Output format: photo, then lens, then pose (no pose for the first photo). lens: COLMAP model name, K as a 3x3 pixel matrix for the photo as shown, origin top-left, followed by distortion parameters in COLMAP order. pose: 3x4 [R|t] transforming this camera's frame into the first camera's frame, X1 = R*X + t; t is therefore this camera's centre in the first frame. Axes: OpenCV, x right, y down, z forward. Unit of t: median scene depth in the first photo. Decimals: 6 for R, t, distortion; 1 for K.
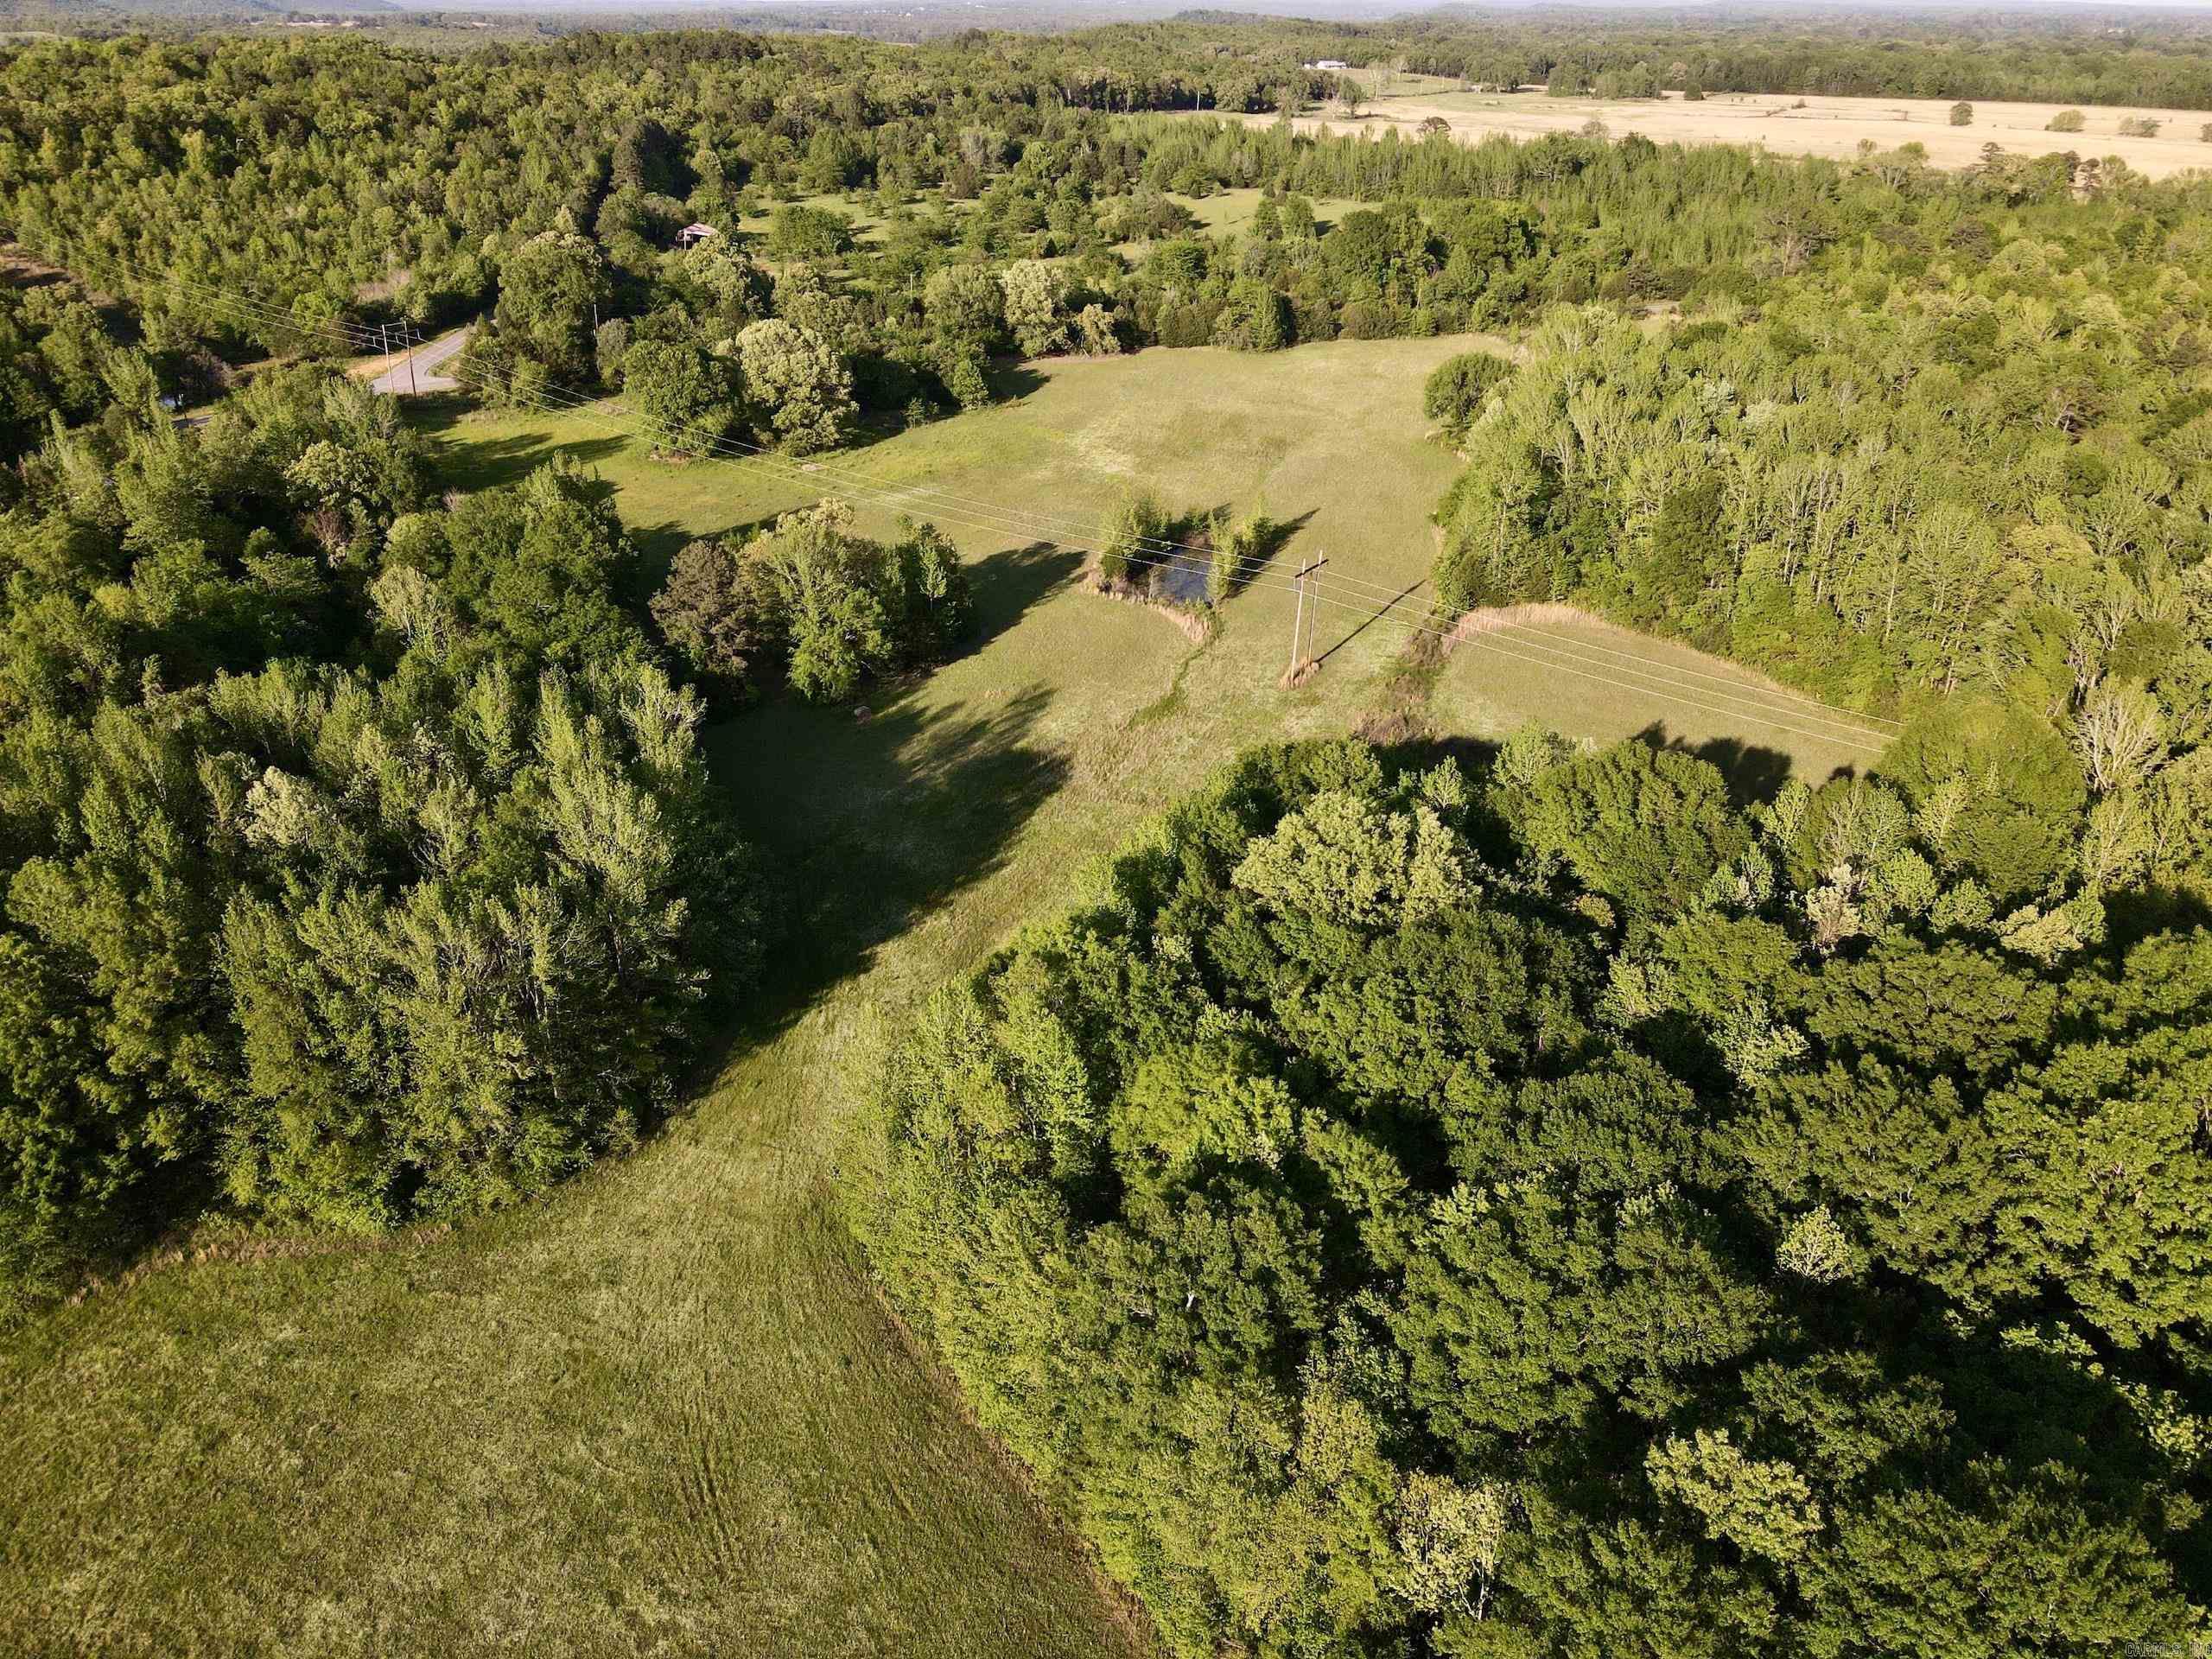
lens RADIAL K [[1621.8, 0, 1101.6], [0, 1621.8, 833.4], [0, 0, 1]] dist [0.007681, 0.016427]
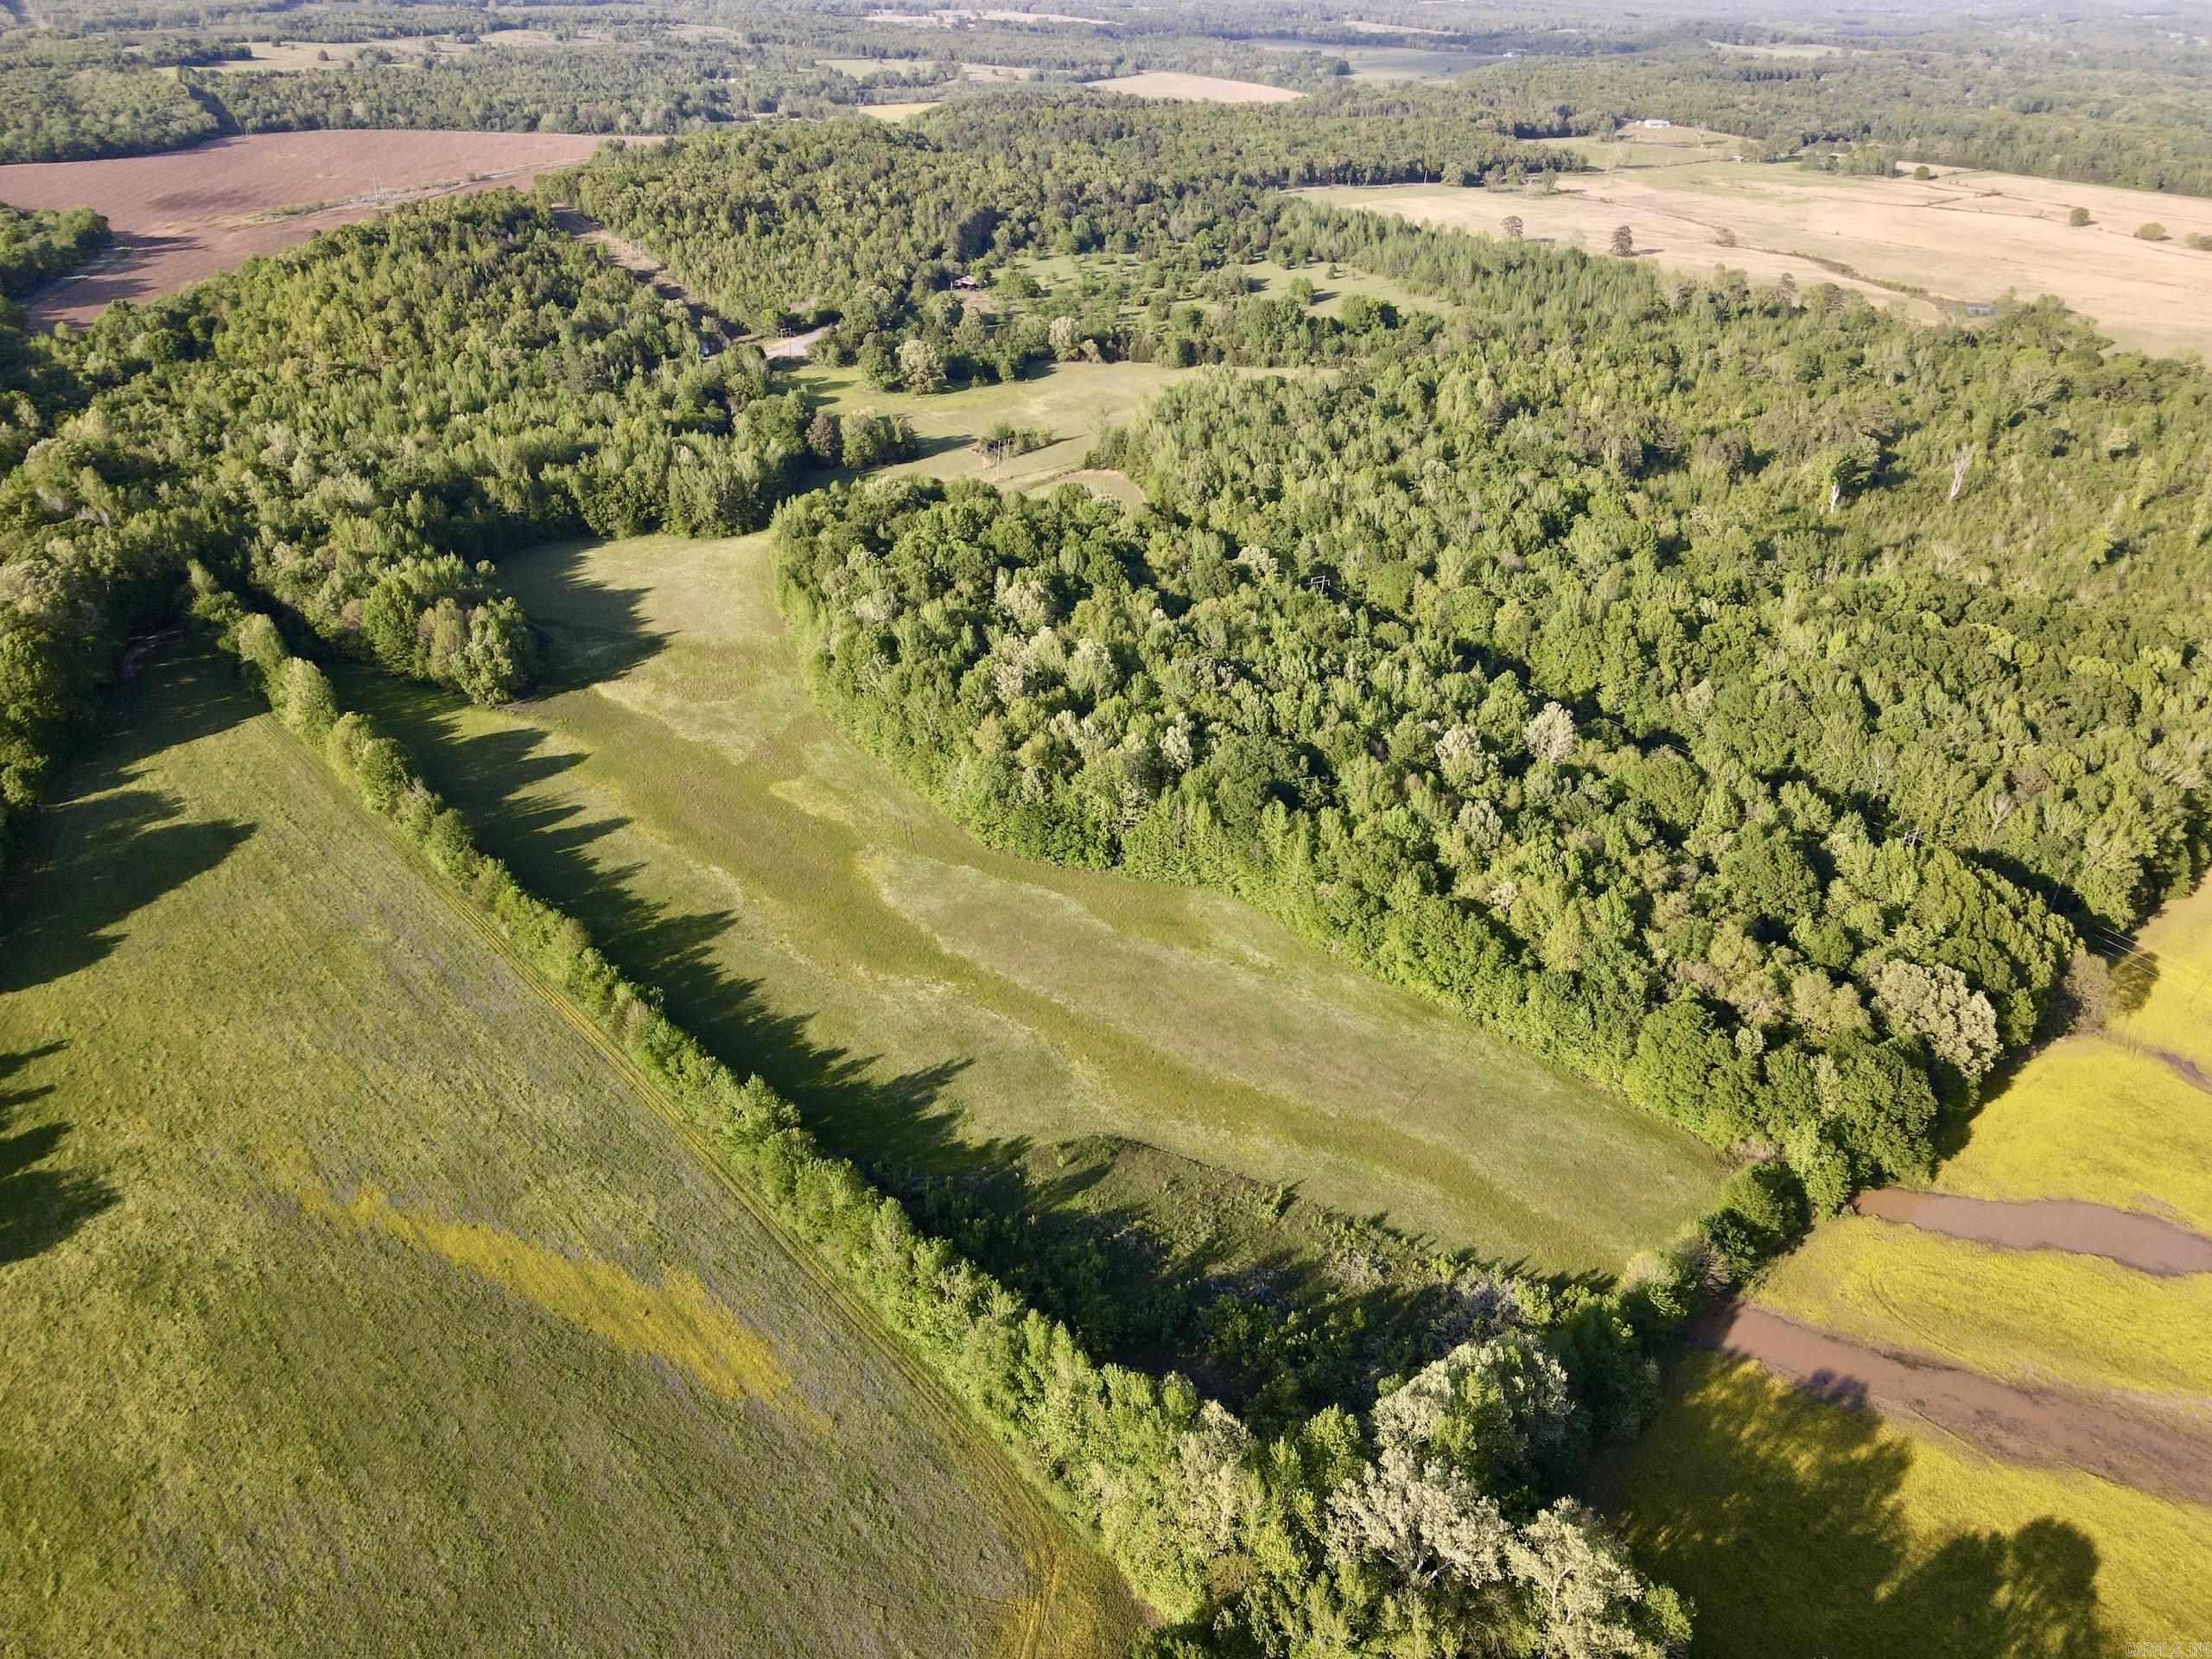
lens RADIAL K [[1621.8, 0, 1108.3], [0, 1621.8, 826.6], [0, 0, 1]] dist [0.007681, 0.016427]
pose [[0.946343, 0.167634, -0.276287, 0.849418], [-0.162435, 0.985835, 0.041768, 0.259950], [0.279375, 0.005352, 0.960167, -1.259345]]
